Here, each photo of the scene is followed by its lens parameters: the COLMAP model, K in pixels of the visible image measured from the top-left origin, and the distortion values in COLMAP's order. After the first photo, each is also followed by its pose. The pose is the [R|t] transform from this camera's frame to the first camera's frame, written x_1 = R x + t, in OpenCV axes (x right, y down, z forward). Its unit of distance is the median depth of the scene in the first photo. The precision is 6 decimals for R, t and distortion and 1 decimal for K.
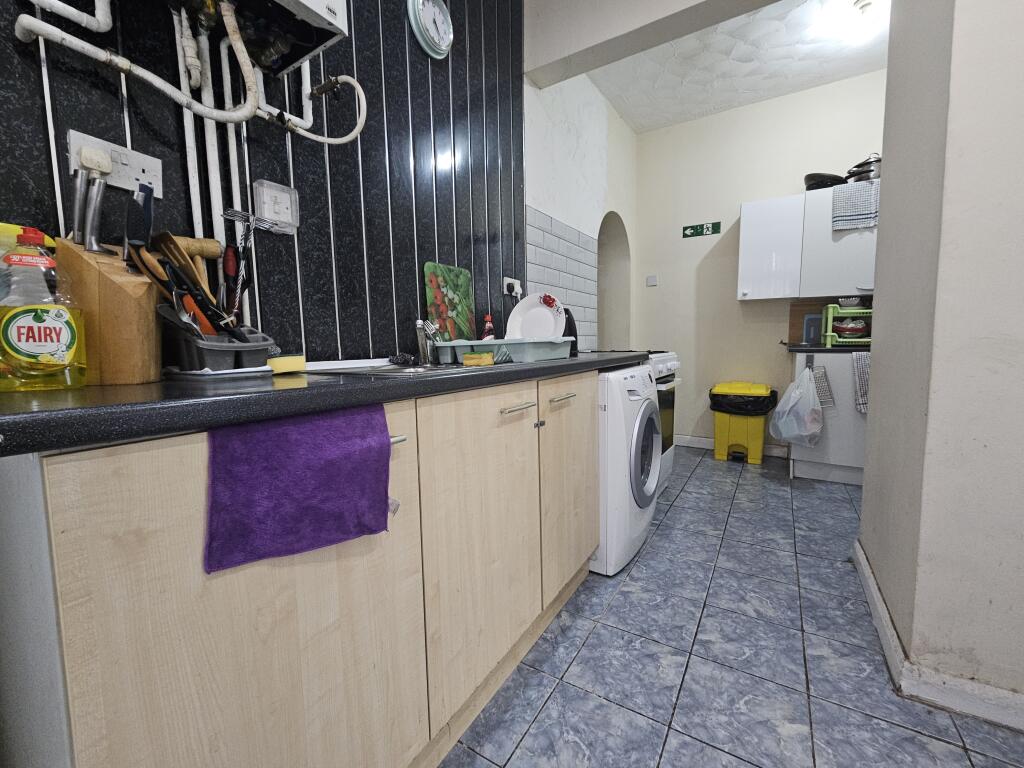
lens RADIAL K [[423.4, 0, 512.4], [0, 423.4, 379.3], [0, 0, 1]] dist [-0.001724, 0.000399]
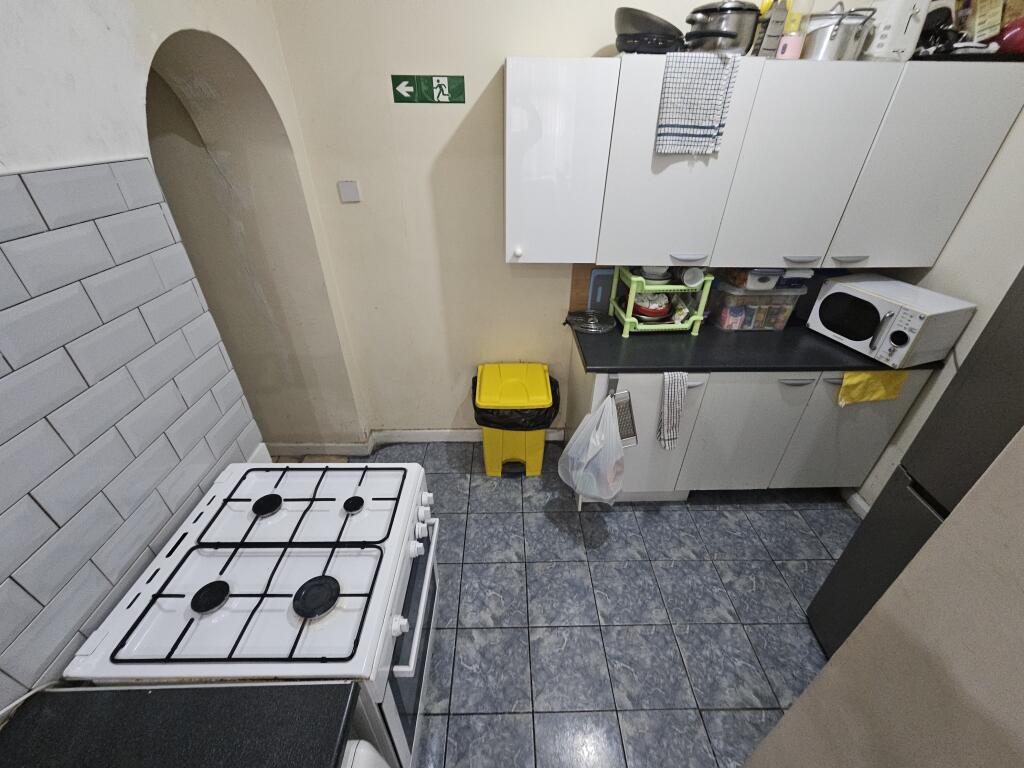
lens RADIAL K [[423.4, 0, 512.4], [0, 423.4, 379.3], [0, 0, 1]] dist [-0.001724, 0.000399]
pose [[0.836702, -0.277866, 0.471933, 0.270845], [0.035404, 0.887369, 0.459698, -0.371300], [-0.546513, -0.367922, 0.752301, 0.607575]]
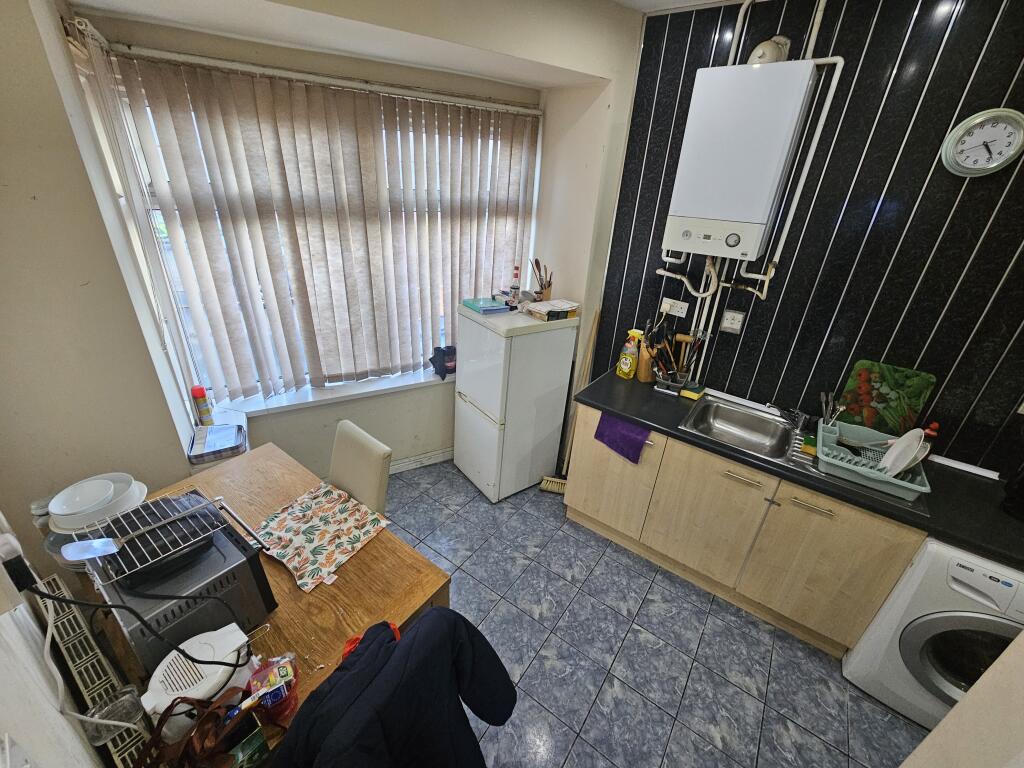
lens RADIAL K [[419.4, 0, 512.0], [0, 419.4, 384.0], [0, 0, 1]] dist [0.000692, 0.000112]
pose [[-0.068551, 0.451925, -0.889418, 0.586814], [-0.138481, 0.878575, 0.457088, -0.378260], [0.987990, 0.154501, 0.002356, 0.005568]]
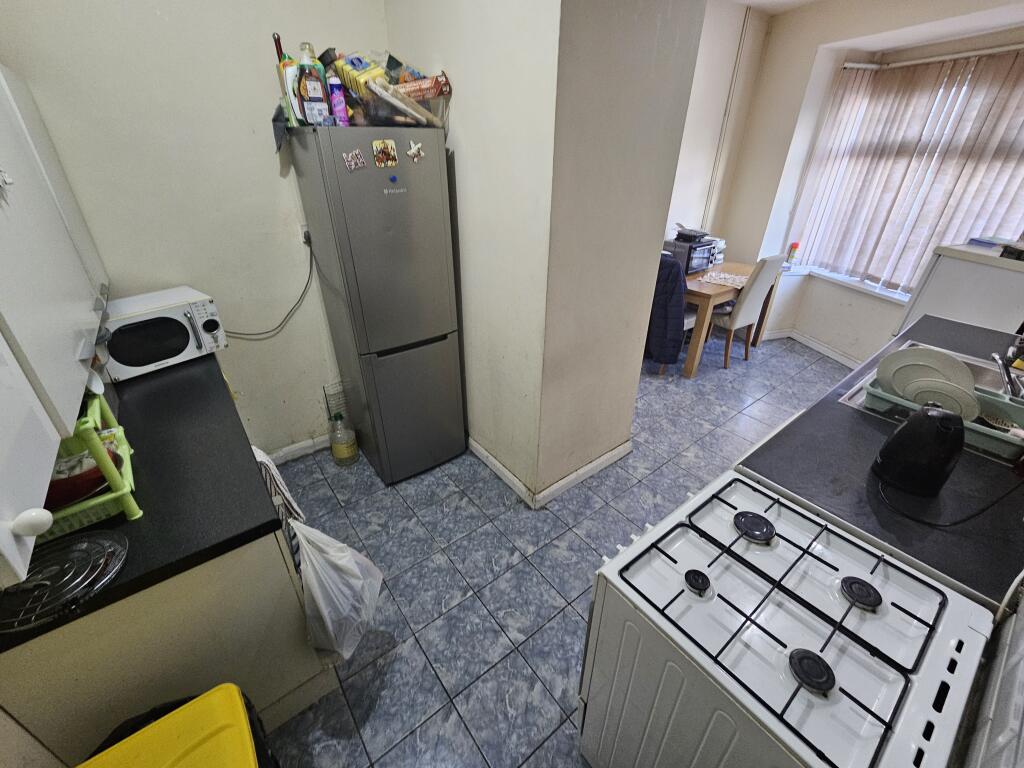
lens RADIAL K [[423.4, 0, 512.4], [0, 423.4, 379.3], [0, 0, 1]] dist [-0.001724, 0.000399]
pose [[-0.940204, -0.154830, 0.303389, 0.369404], [0.039627, 0.834944, 0.548907, -0.408318], [-0.338300, 0.528106, -0.778882, 1.222037]]
